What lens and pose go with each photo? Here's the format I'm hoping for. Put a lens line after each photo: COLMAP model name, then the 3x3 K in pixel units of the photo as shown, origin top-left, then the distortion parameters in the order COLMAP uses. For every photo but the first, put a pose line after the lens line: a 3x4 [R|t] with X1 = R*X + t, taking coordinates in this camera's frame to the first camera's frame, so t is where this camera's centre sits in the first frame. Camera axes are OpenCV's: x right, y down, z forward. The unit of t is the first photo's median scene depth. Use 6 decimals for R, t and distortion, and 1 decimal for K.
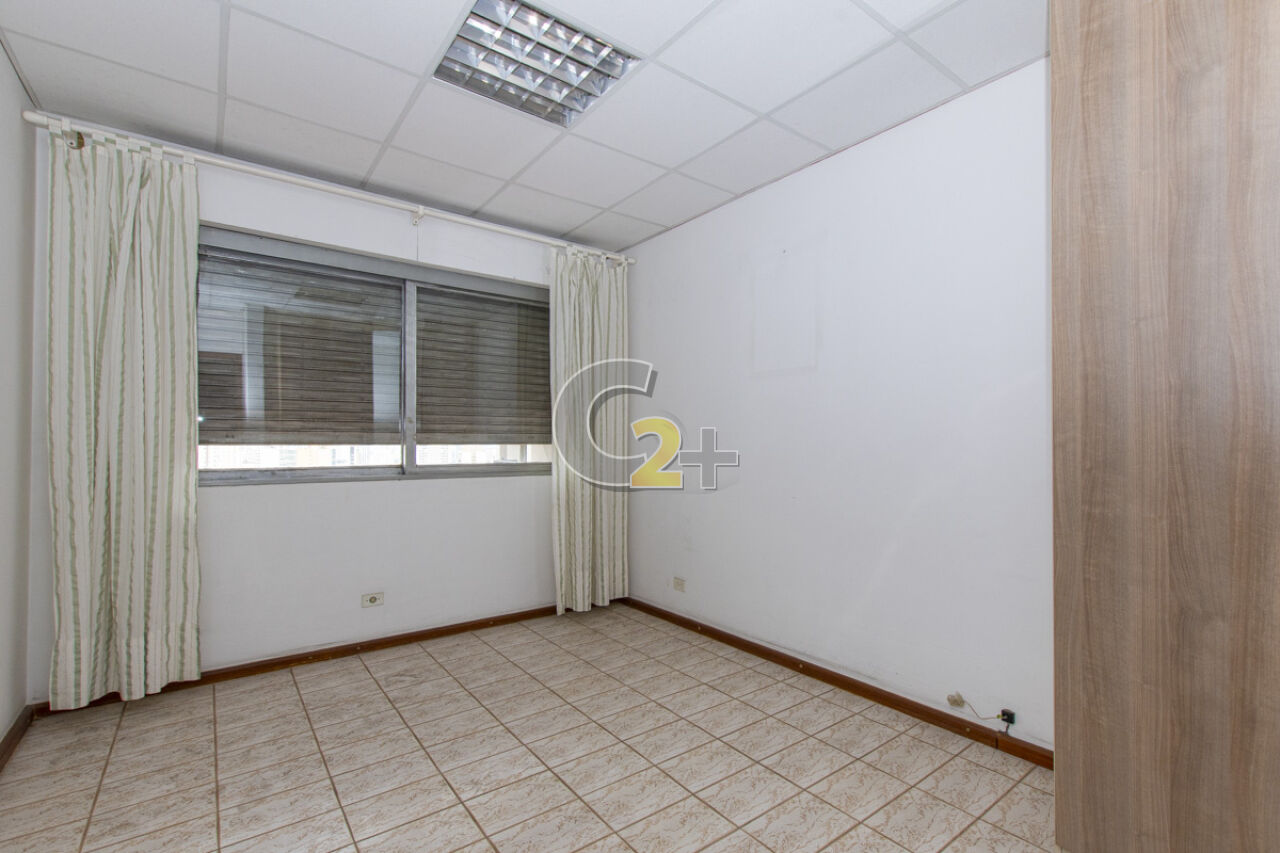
lens RADIAL K [[592.0, 0, 638.1], [0, 592.0, 413.6], [0, 0, 1]] dist [0.000568, -0.000684]
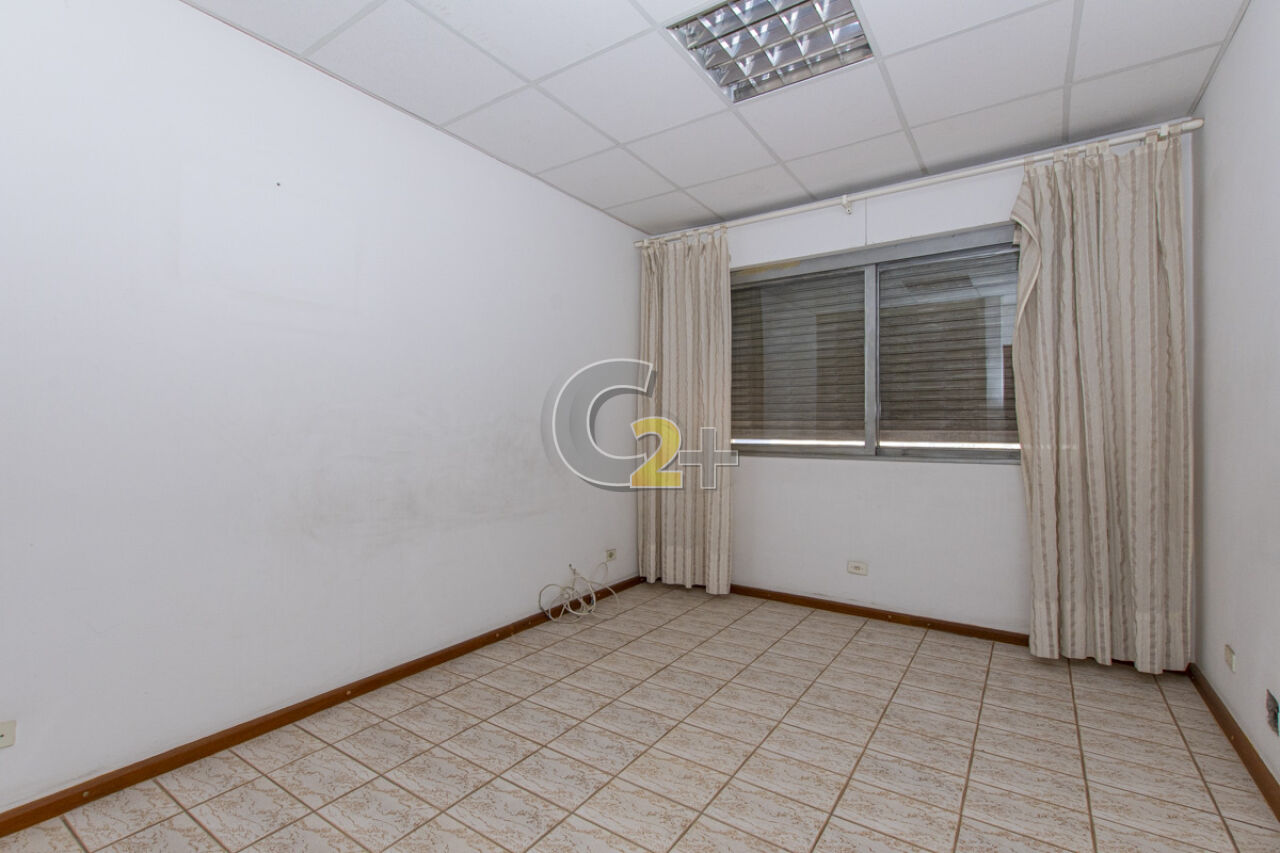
lens RADIAL K [[559.6, 0, 632.4], [0, 559.6, 427.5], [0, 0, 1]] dist [-0.001273, -0.000271]
pose [[0.308516, -0.000226, -0.951219, 0.505817], [0.054228, 0.998378, 0.017351, 0.015100], [0.949672, -0.056936, 0.308028, 0.379920]]
